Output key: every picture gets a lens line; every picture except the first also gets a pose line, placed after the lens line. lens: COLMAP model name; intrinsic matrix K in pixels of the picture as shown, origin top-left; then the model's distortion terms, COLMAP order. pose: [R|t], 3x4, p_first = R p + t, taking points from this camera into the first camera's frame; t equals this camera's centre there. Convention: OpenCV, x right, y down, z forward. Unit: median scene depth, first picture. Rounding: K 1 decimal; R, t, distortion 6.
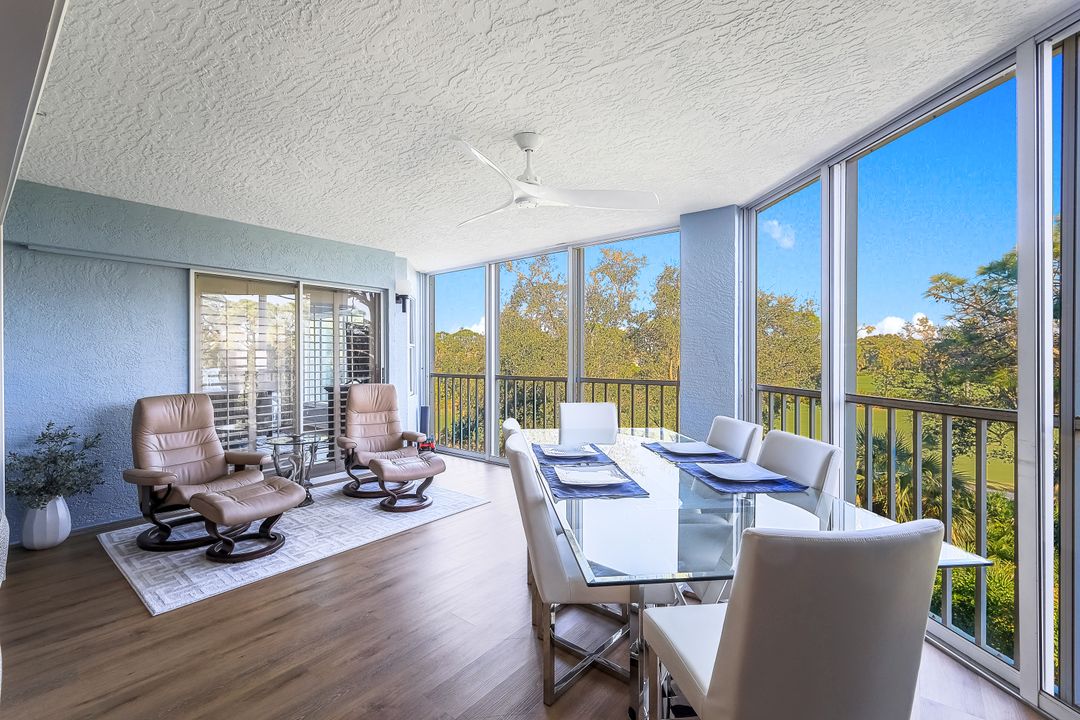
lens RADIAL K [[468.9, 0, 545.7], [0, 468.9, 358.3], [0, 0, 1]] dist [0.003083, 0.000062]
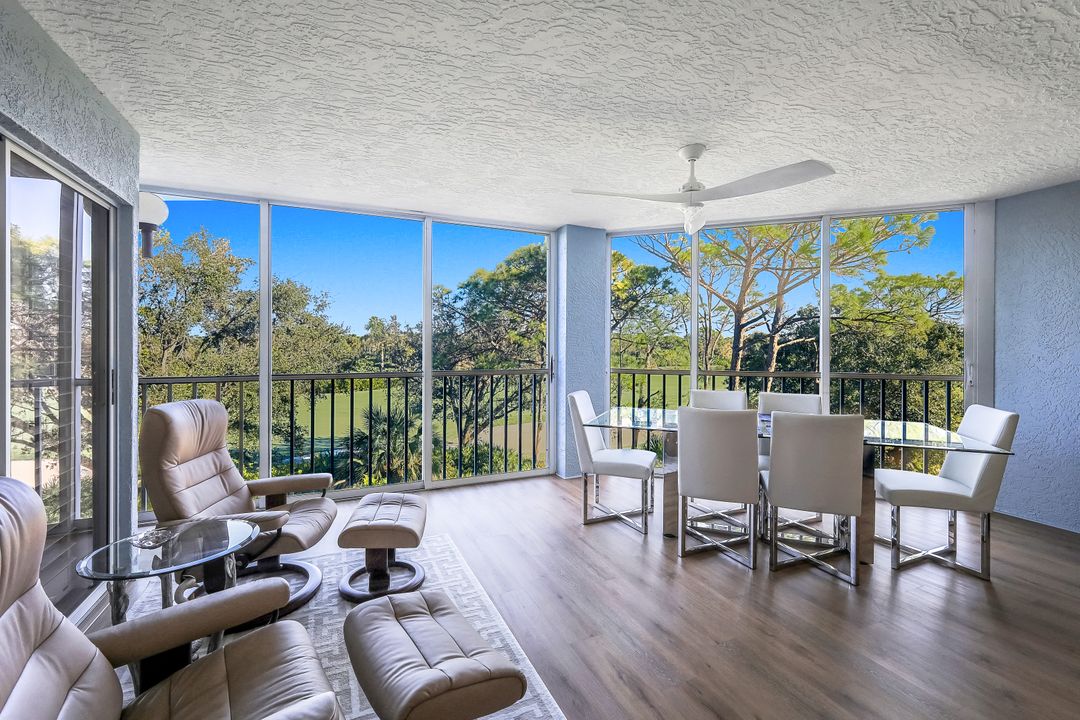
lens RADIAL K [[468.9, 0, 544.4], [0, 468.9, 348.3], [0, 0, 1]] dist [0.003083, 0.000062]
pose [[0.452682, 0.000831, 0.891671, -0.814387], [-0.002896, 0.999996, 0.000538, -0.002657], [-0.891667, -0.002825, 0.452683, 0.564346]]
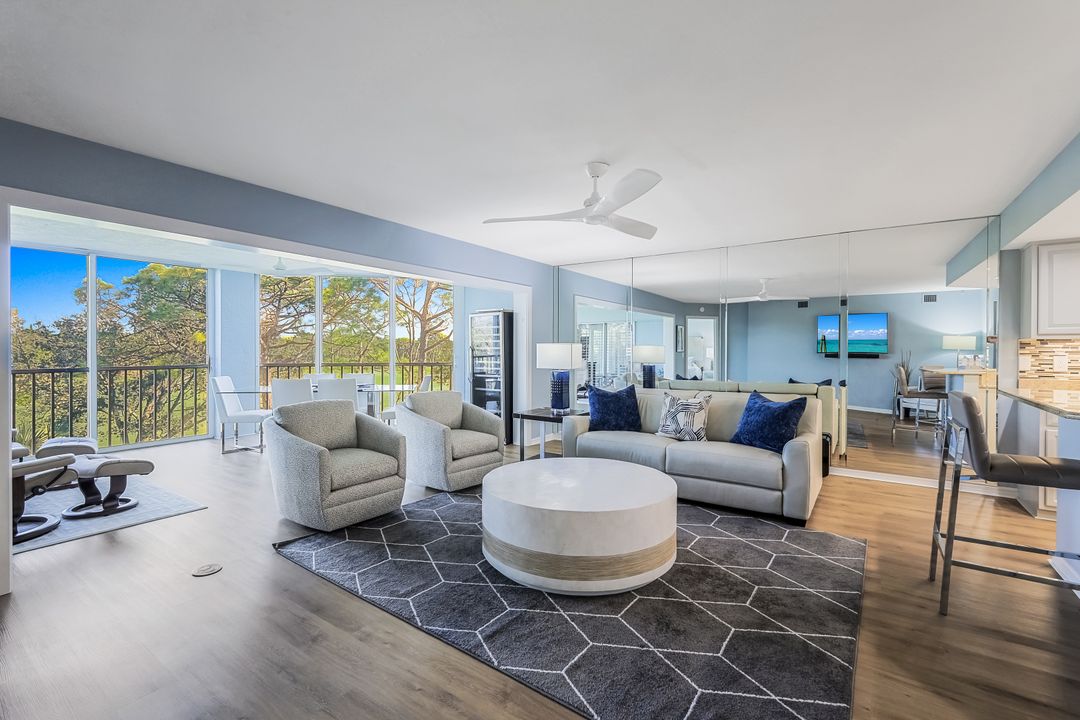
lens RADIAL K [[468.9, 0, 541.7], [0, 468.9, 352.4], [0, 0, 1]] dist [0.003083, 0.000062]
pose [[-0.073936, -0.003855, 0.997256, -1.567119], [0.001625, 0.999991, 0.003986, 0.001337], [-0.997262, 0.001915, -0.073929, -0.018783]]
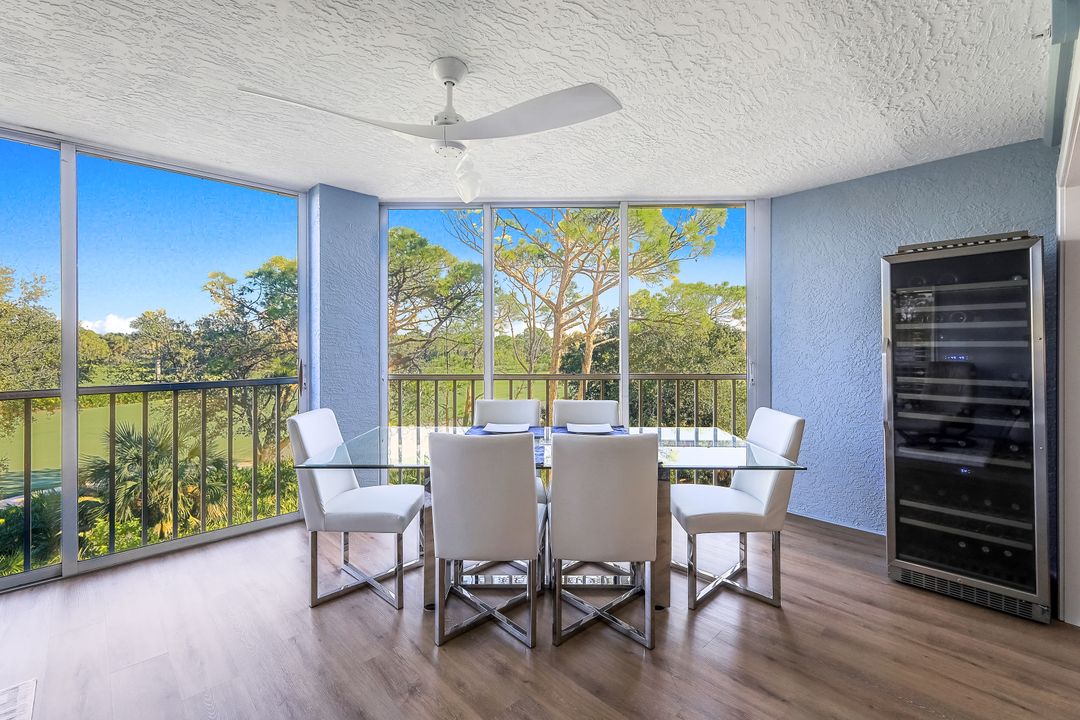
lens RADIAL K [[468.9, 0, 541.7], [0, 468.9, 349.4], [0, 0, 1]] dist [0.003083, 0.000062]
pose [[0.125473, -0.004106, 0.992089, -0.549641], [0.004140, 0.999985, 0.003615, -0.003915], [-0.992088, 0.003654, 0.125488, 0.524220]]
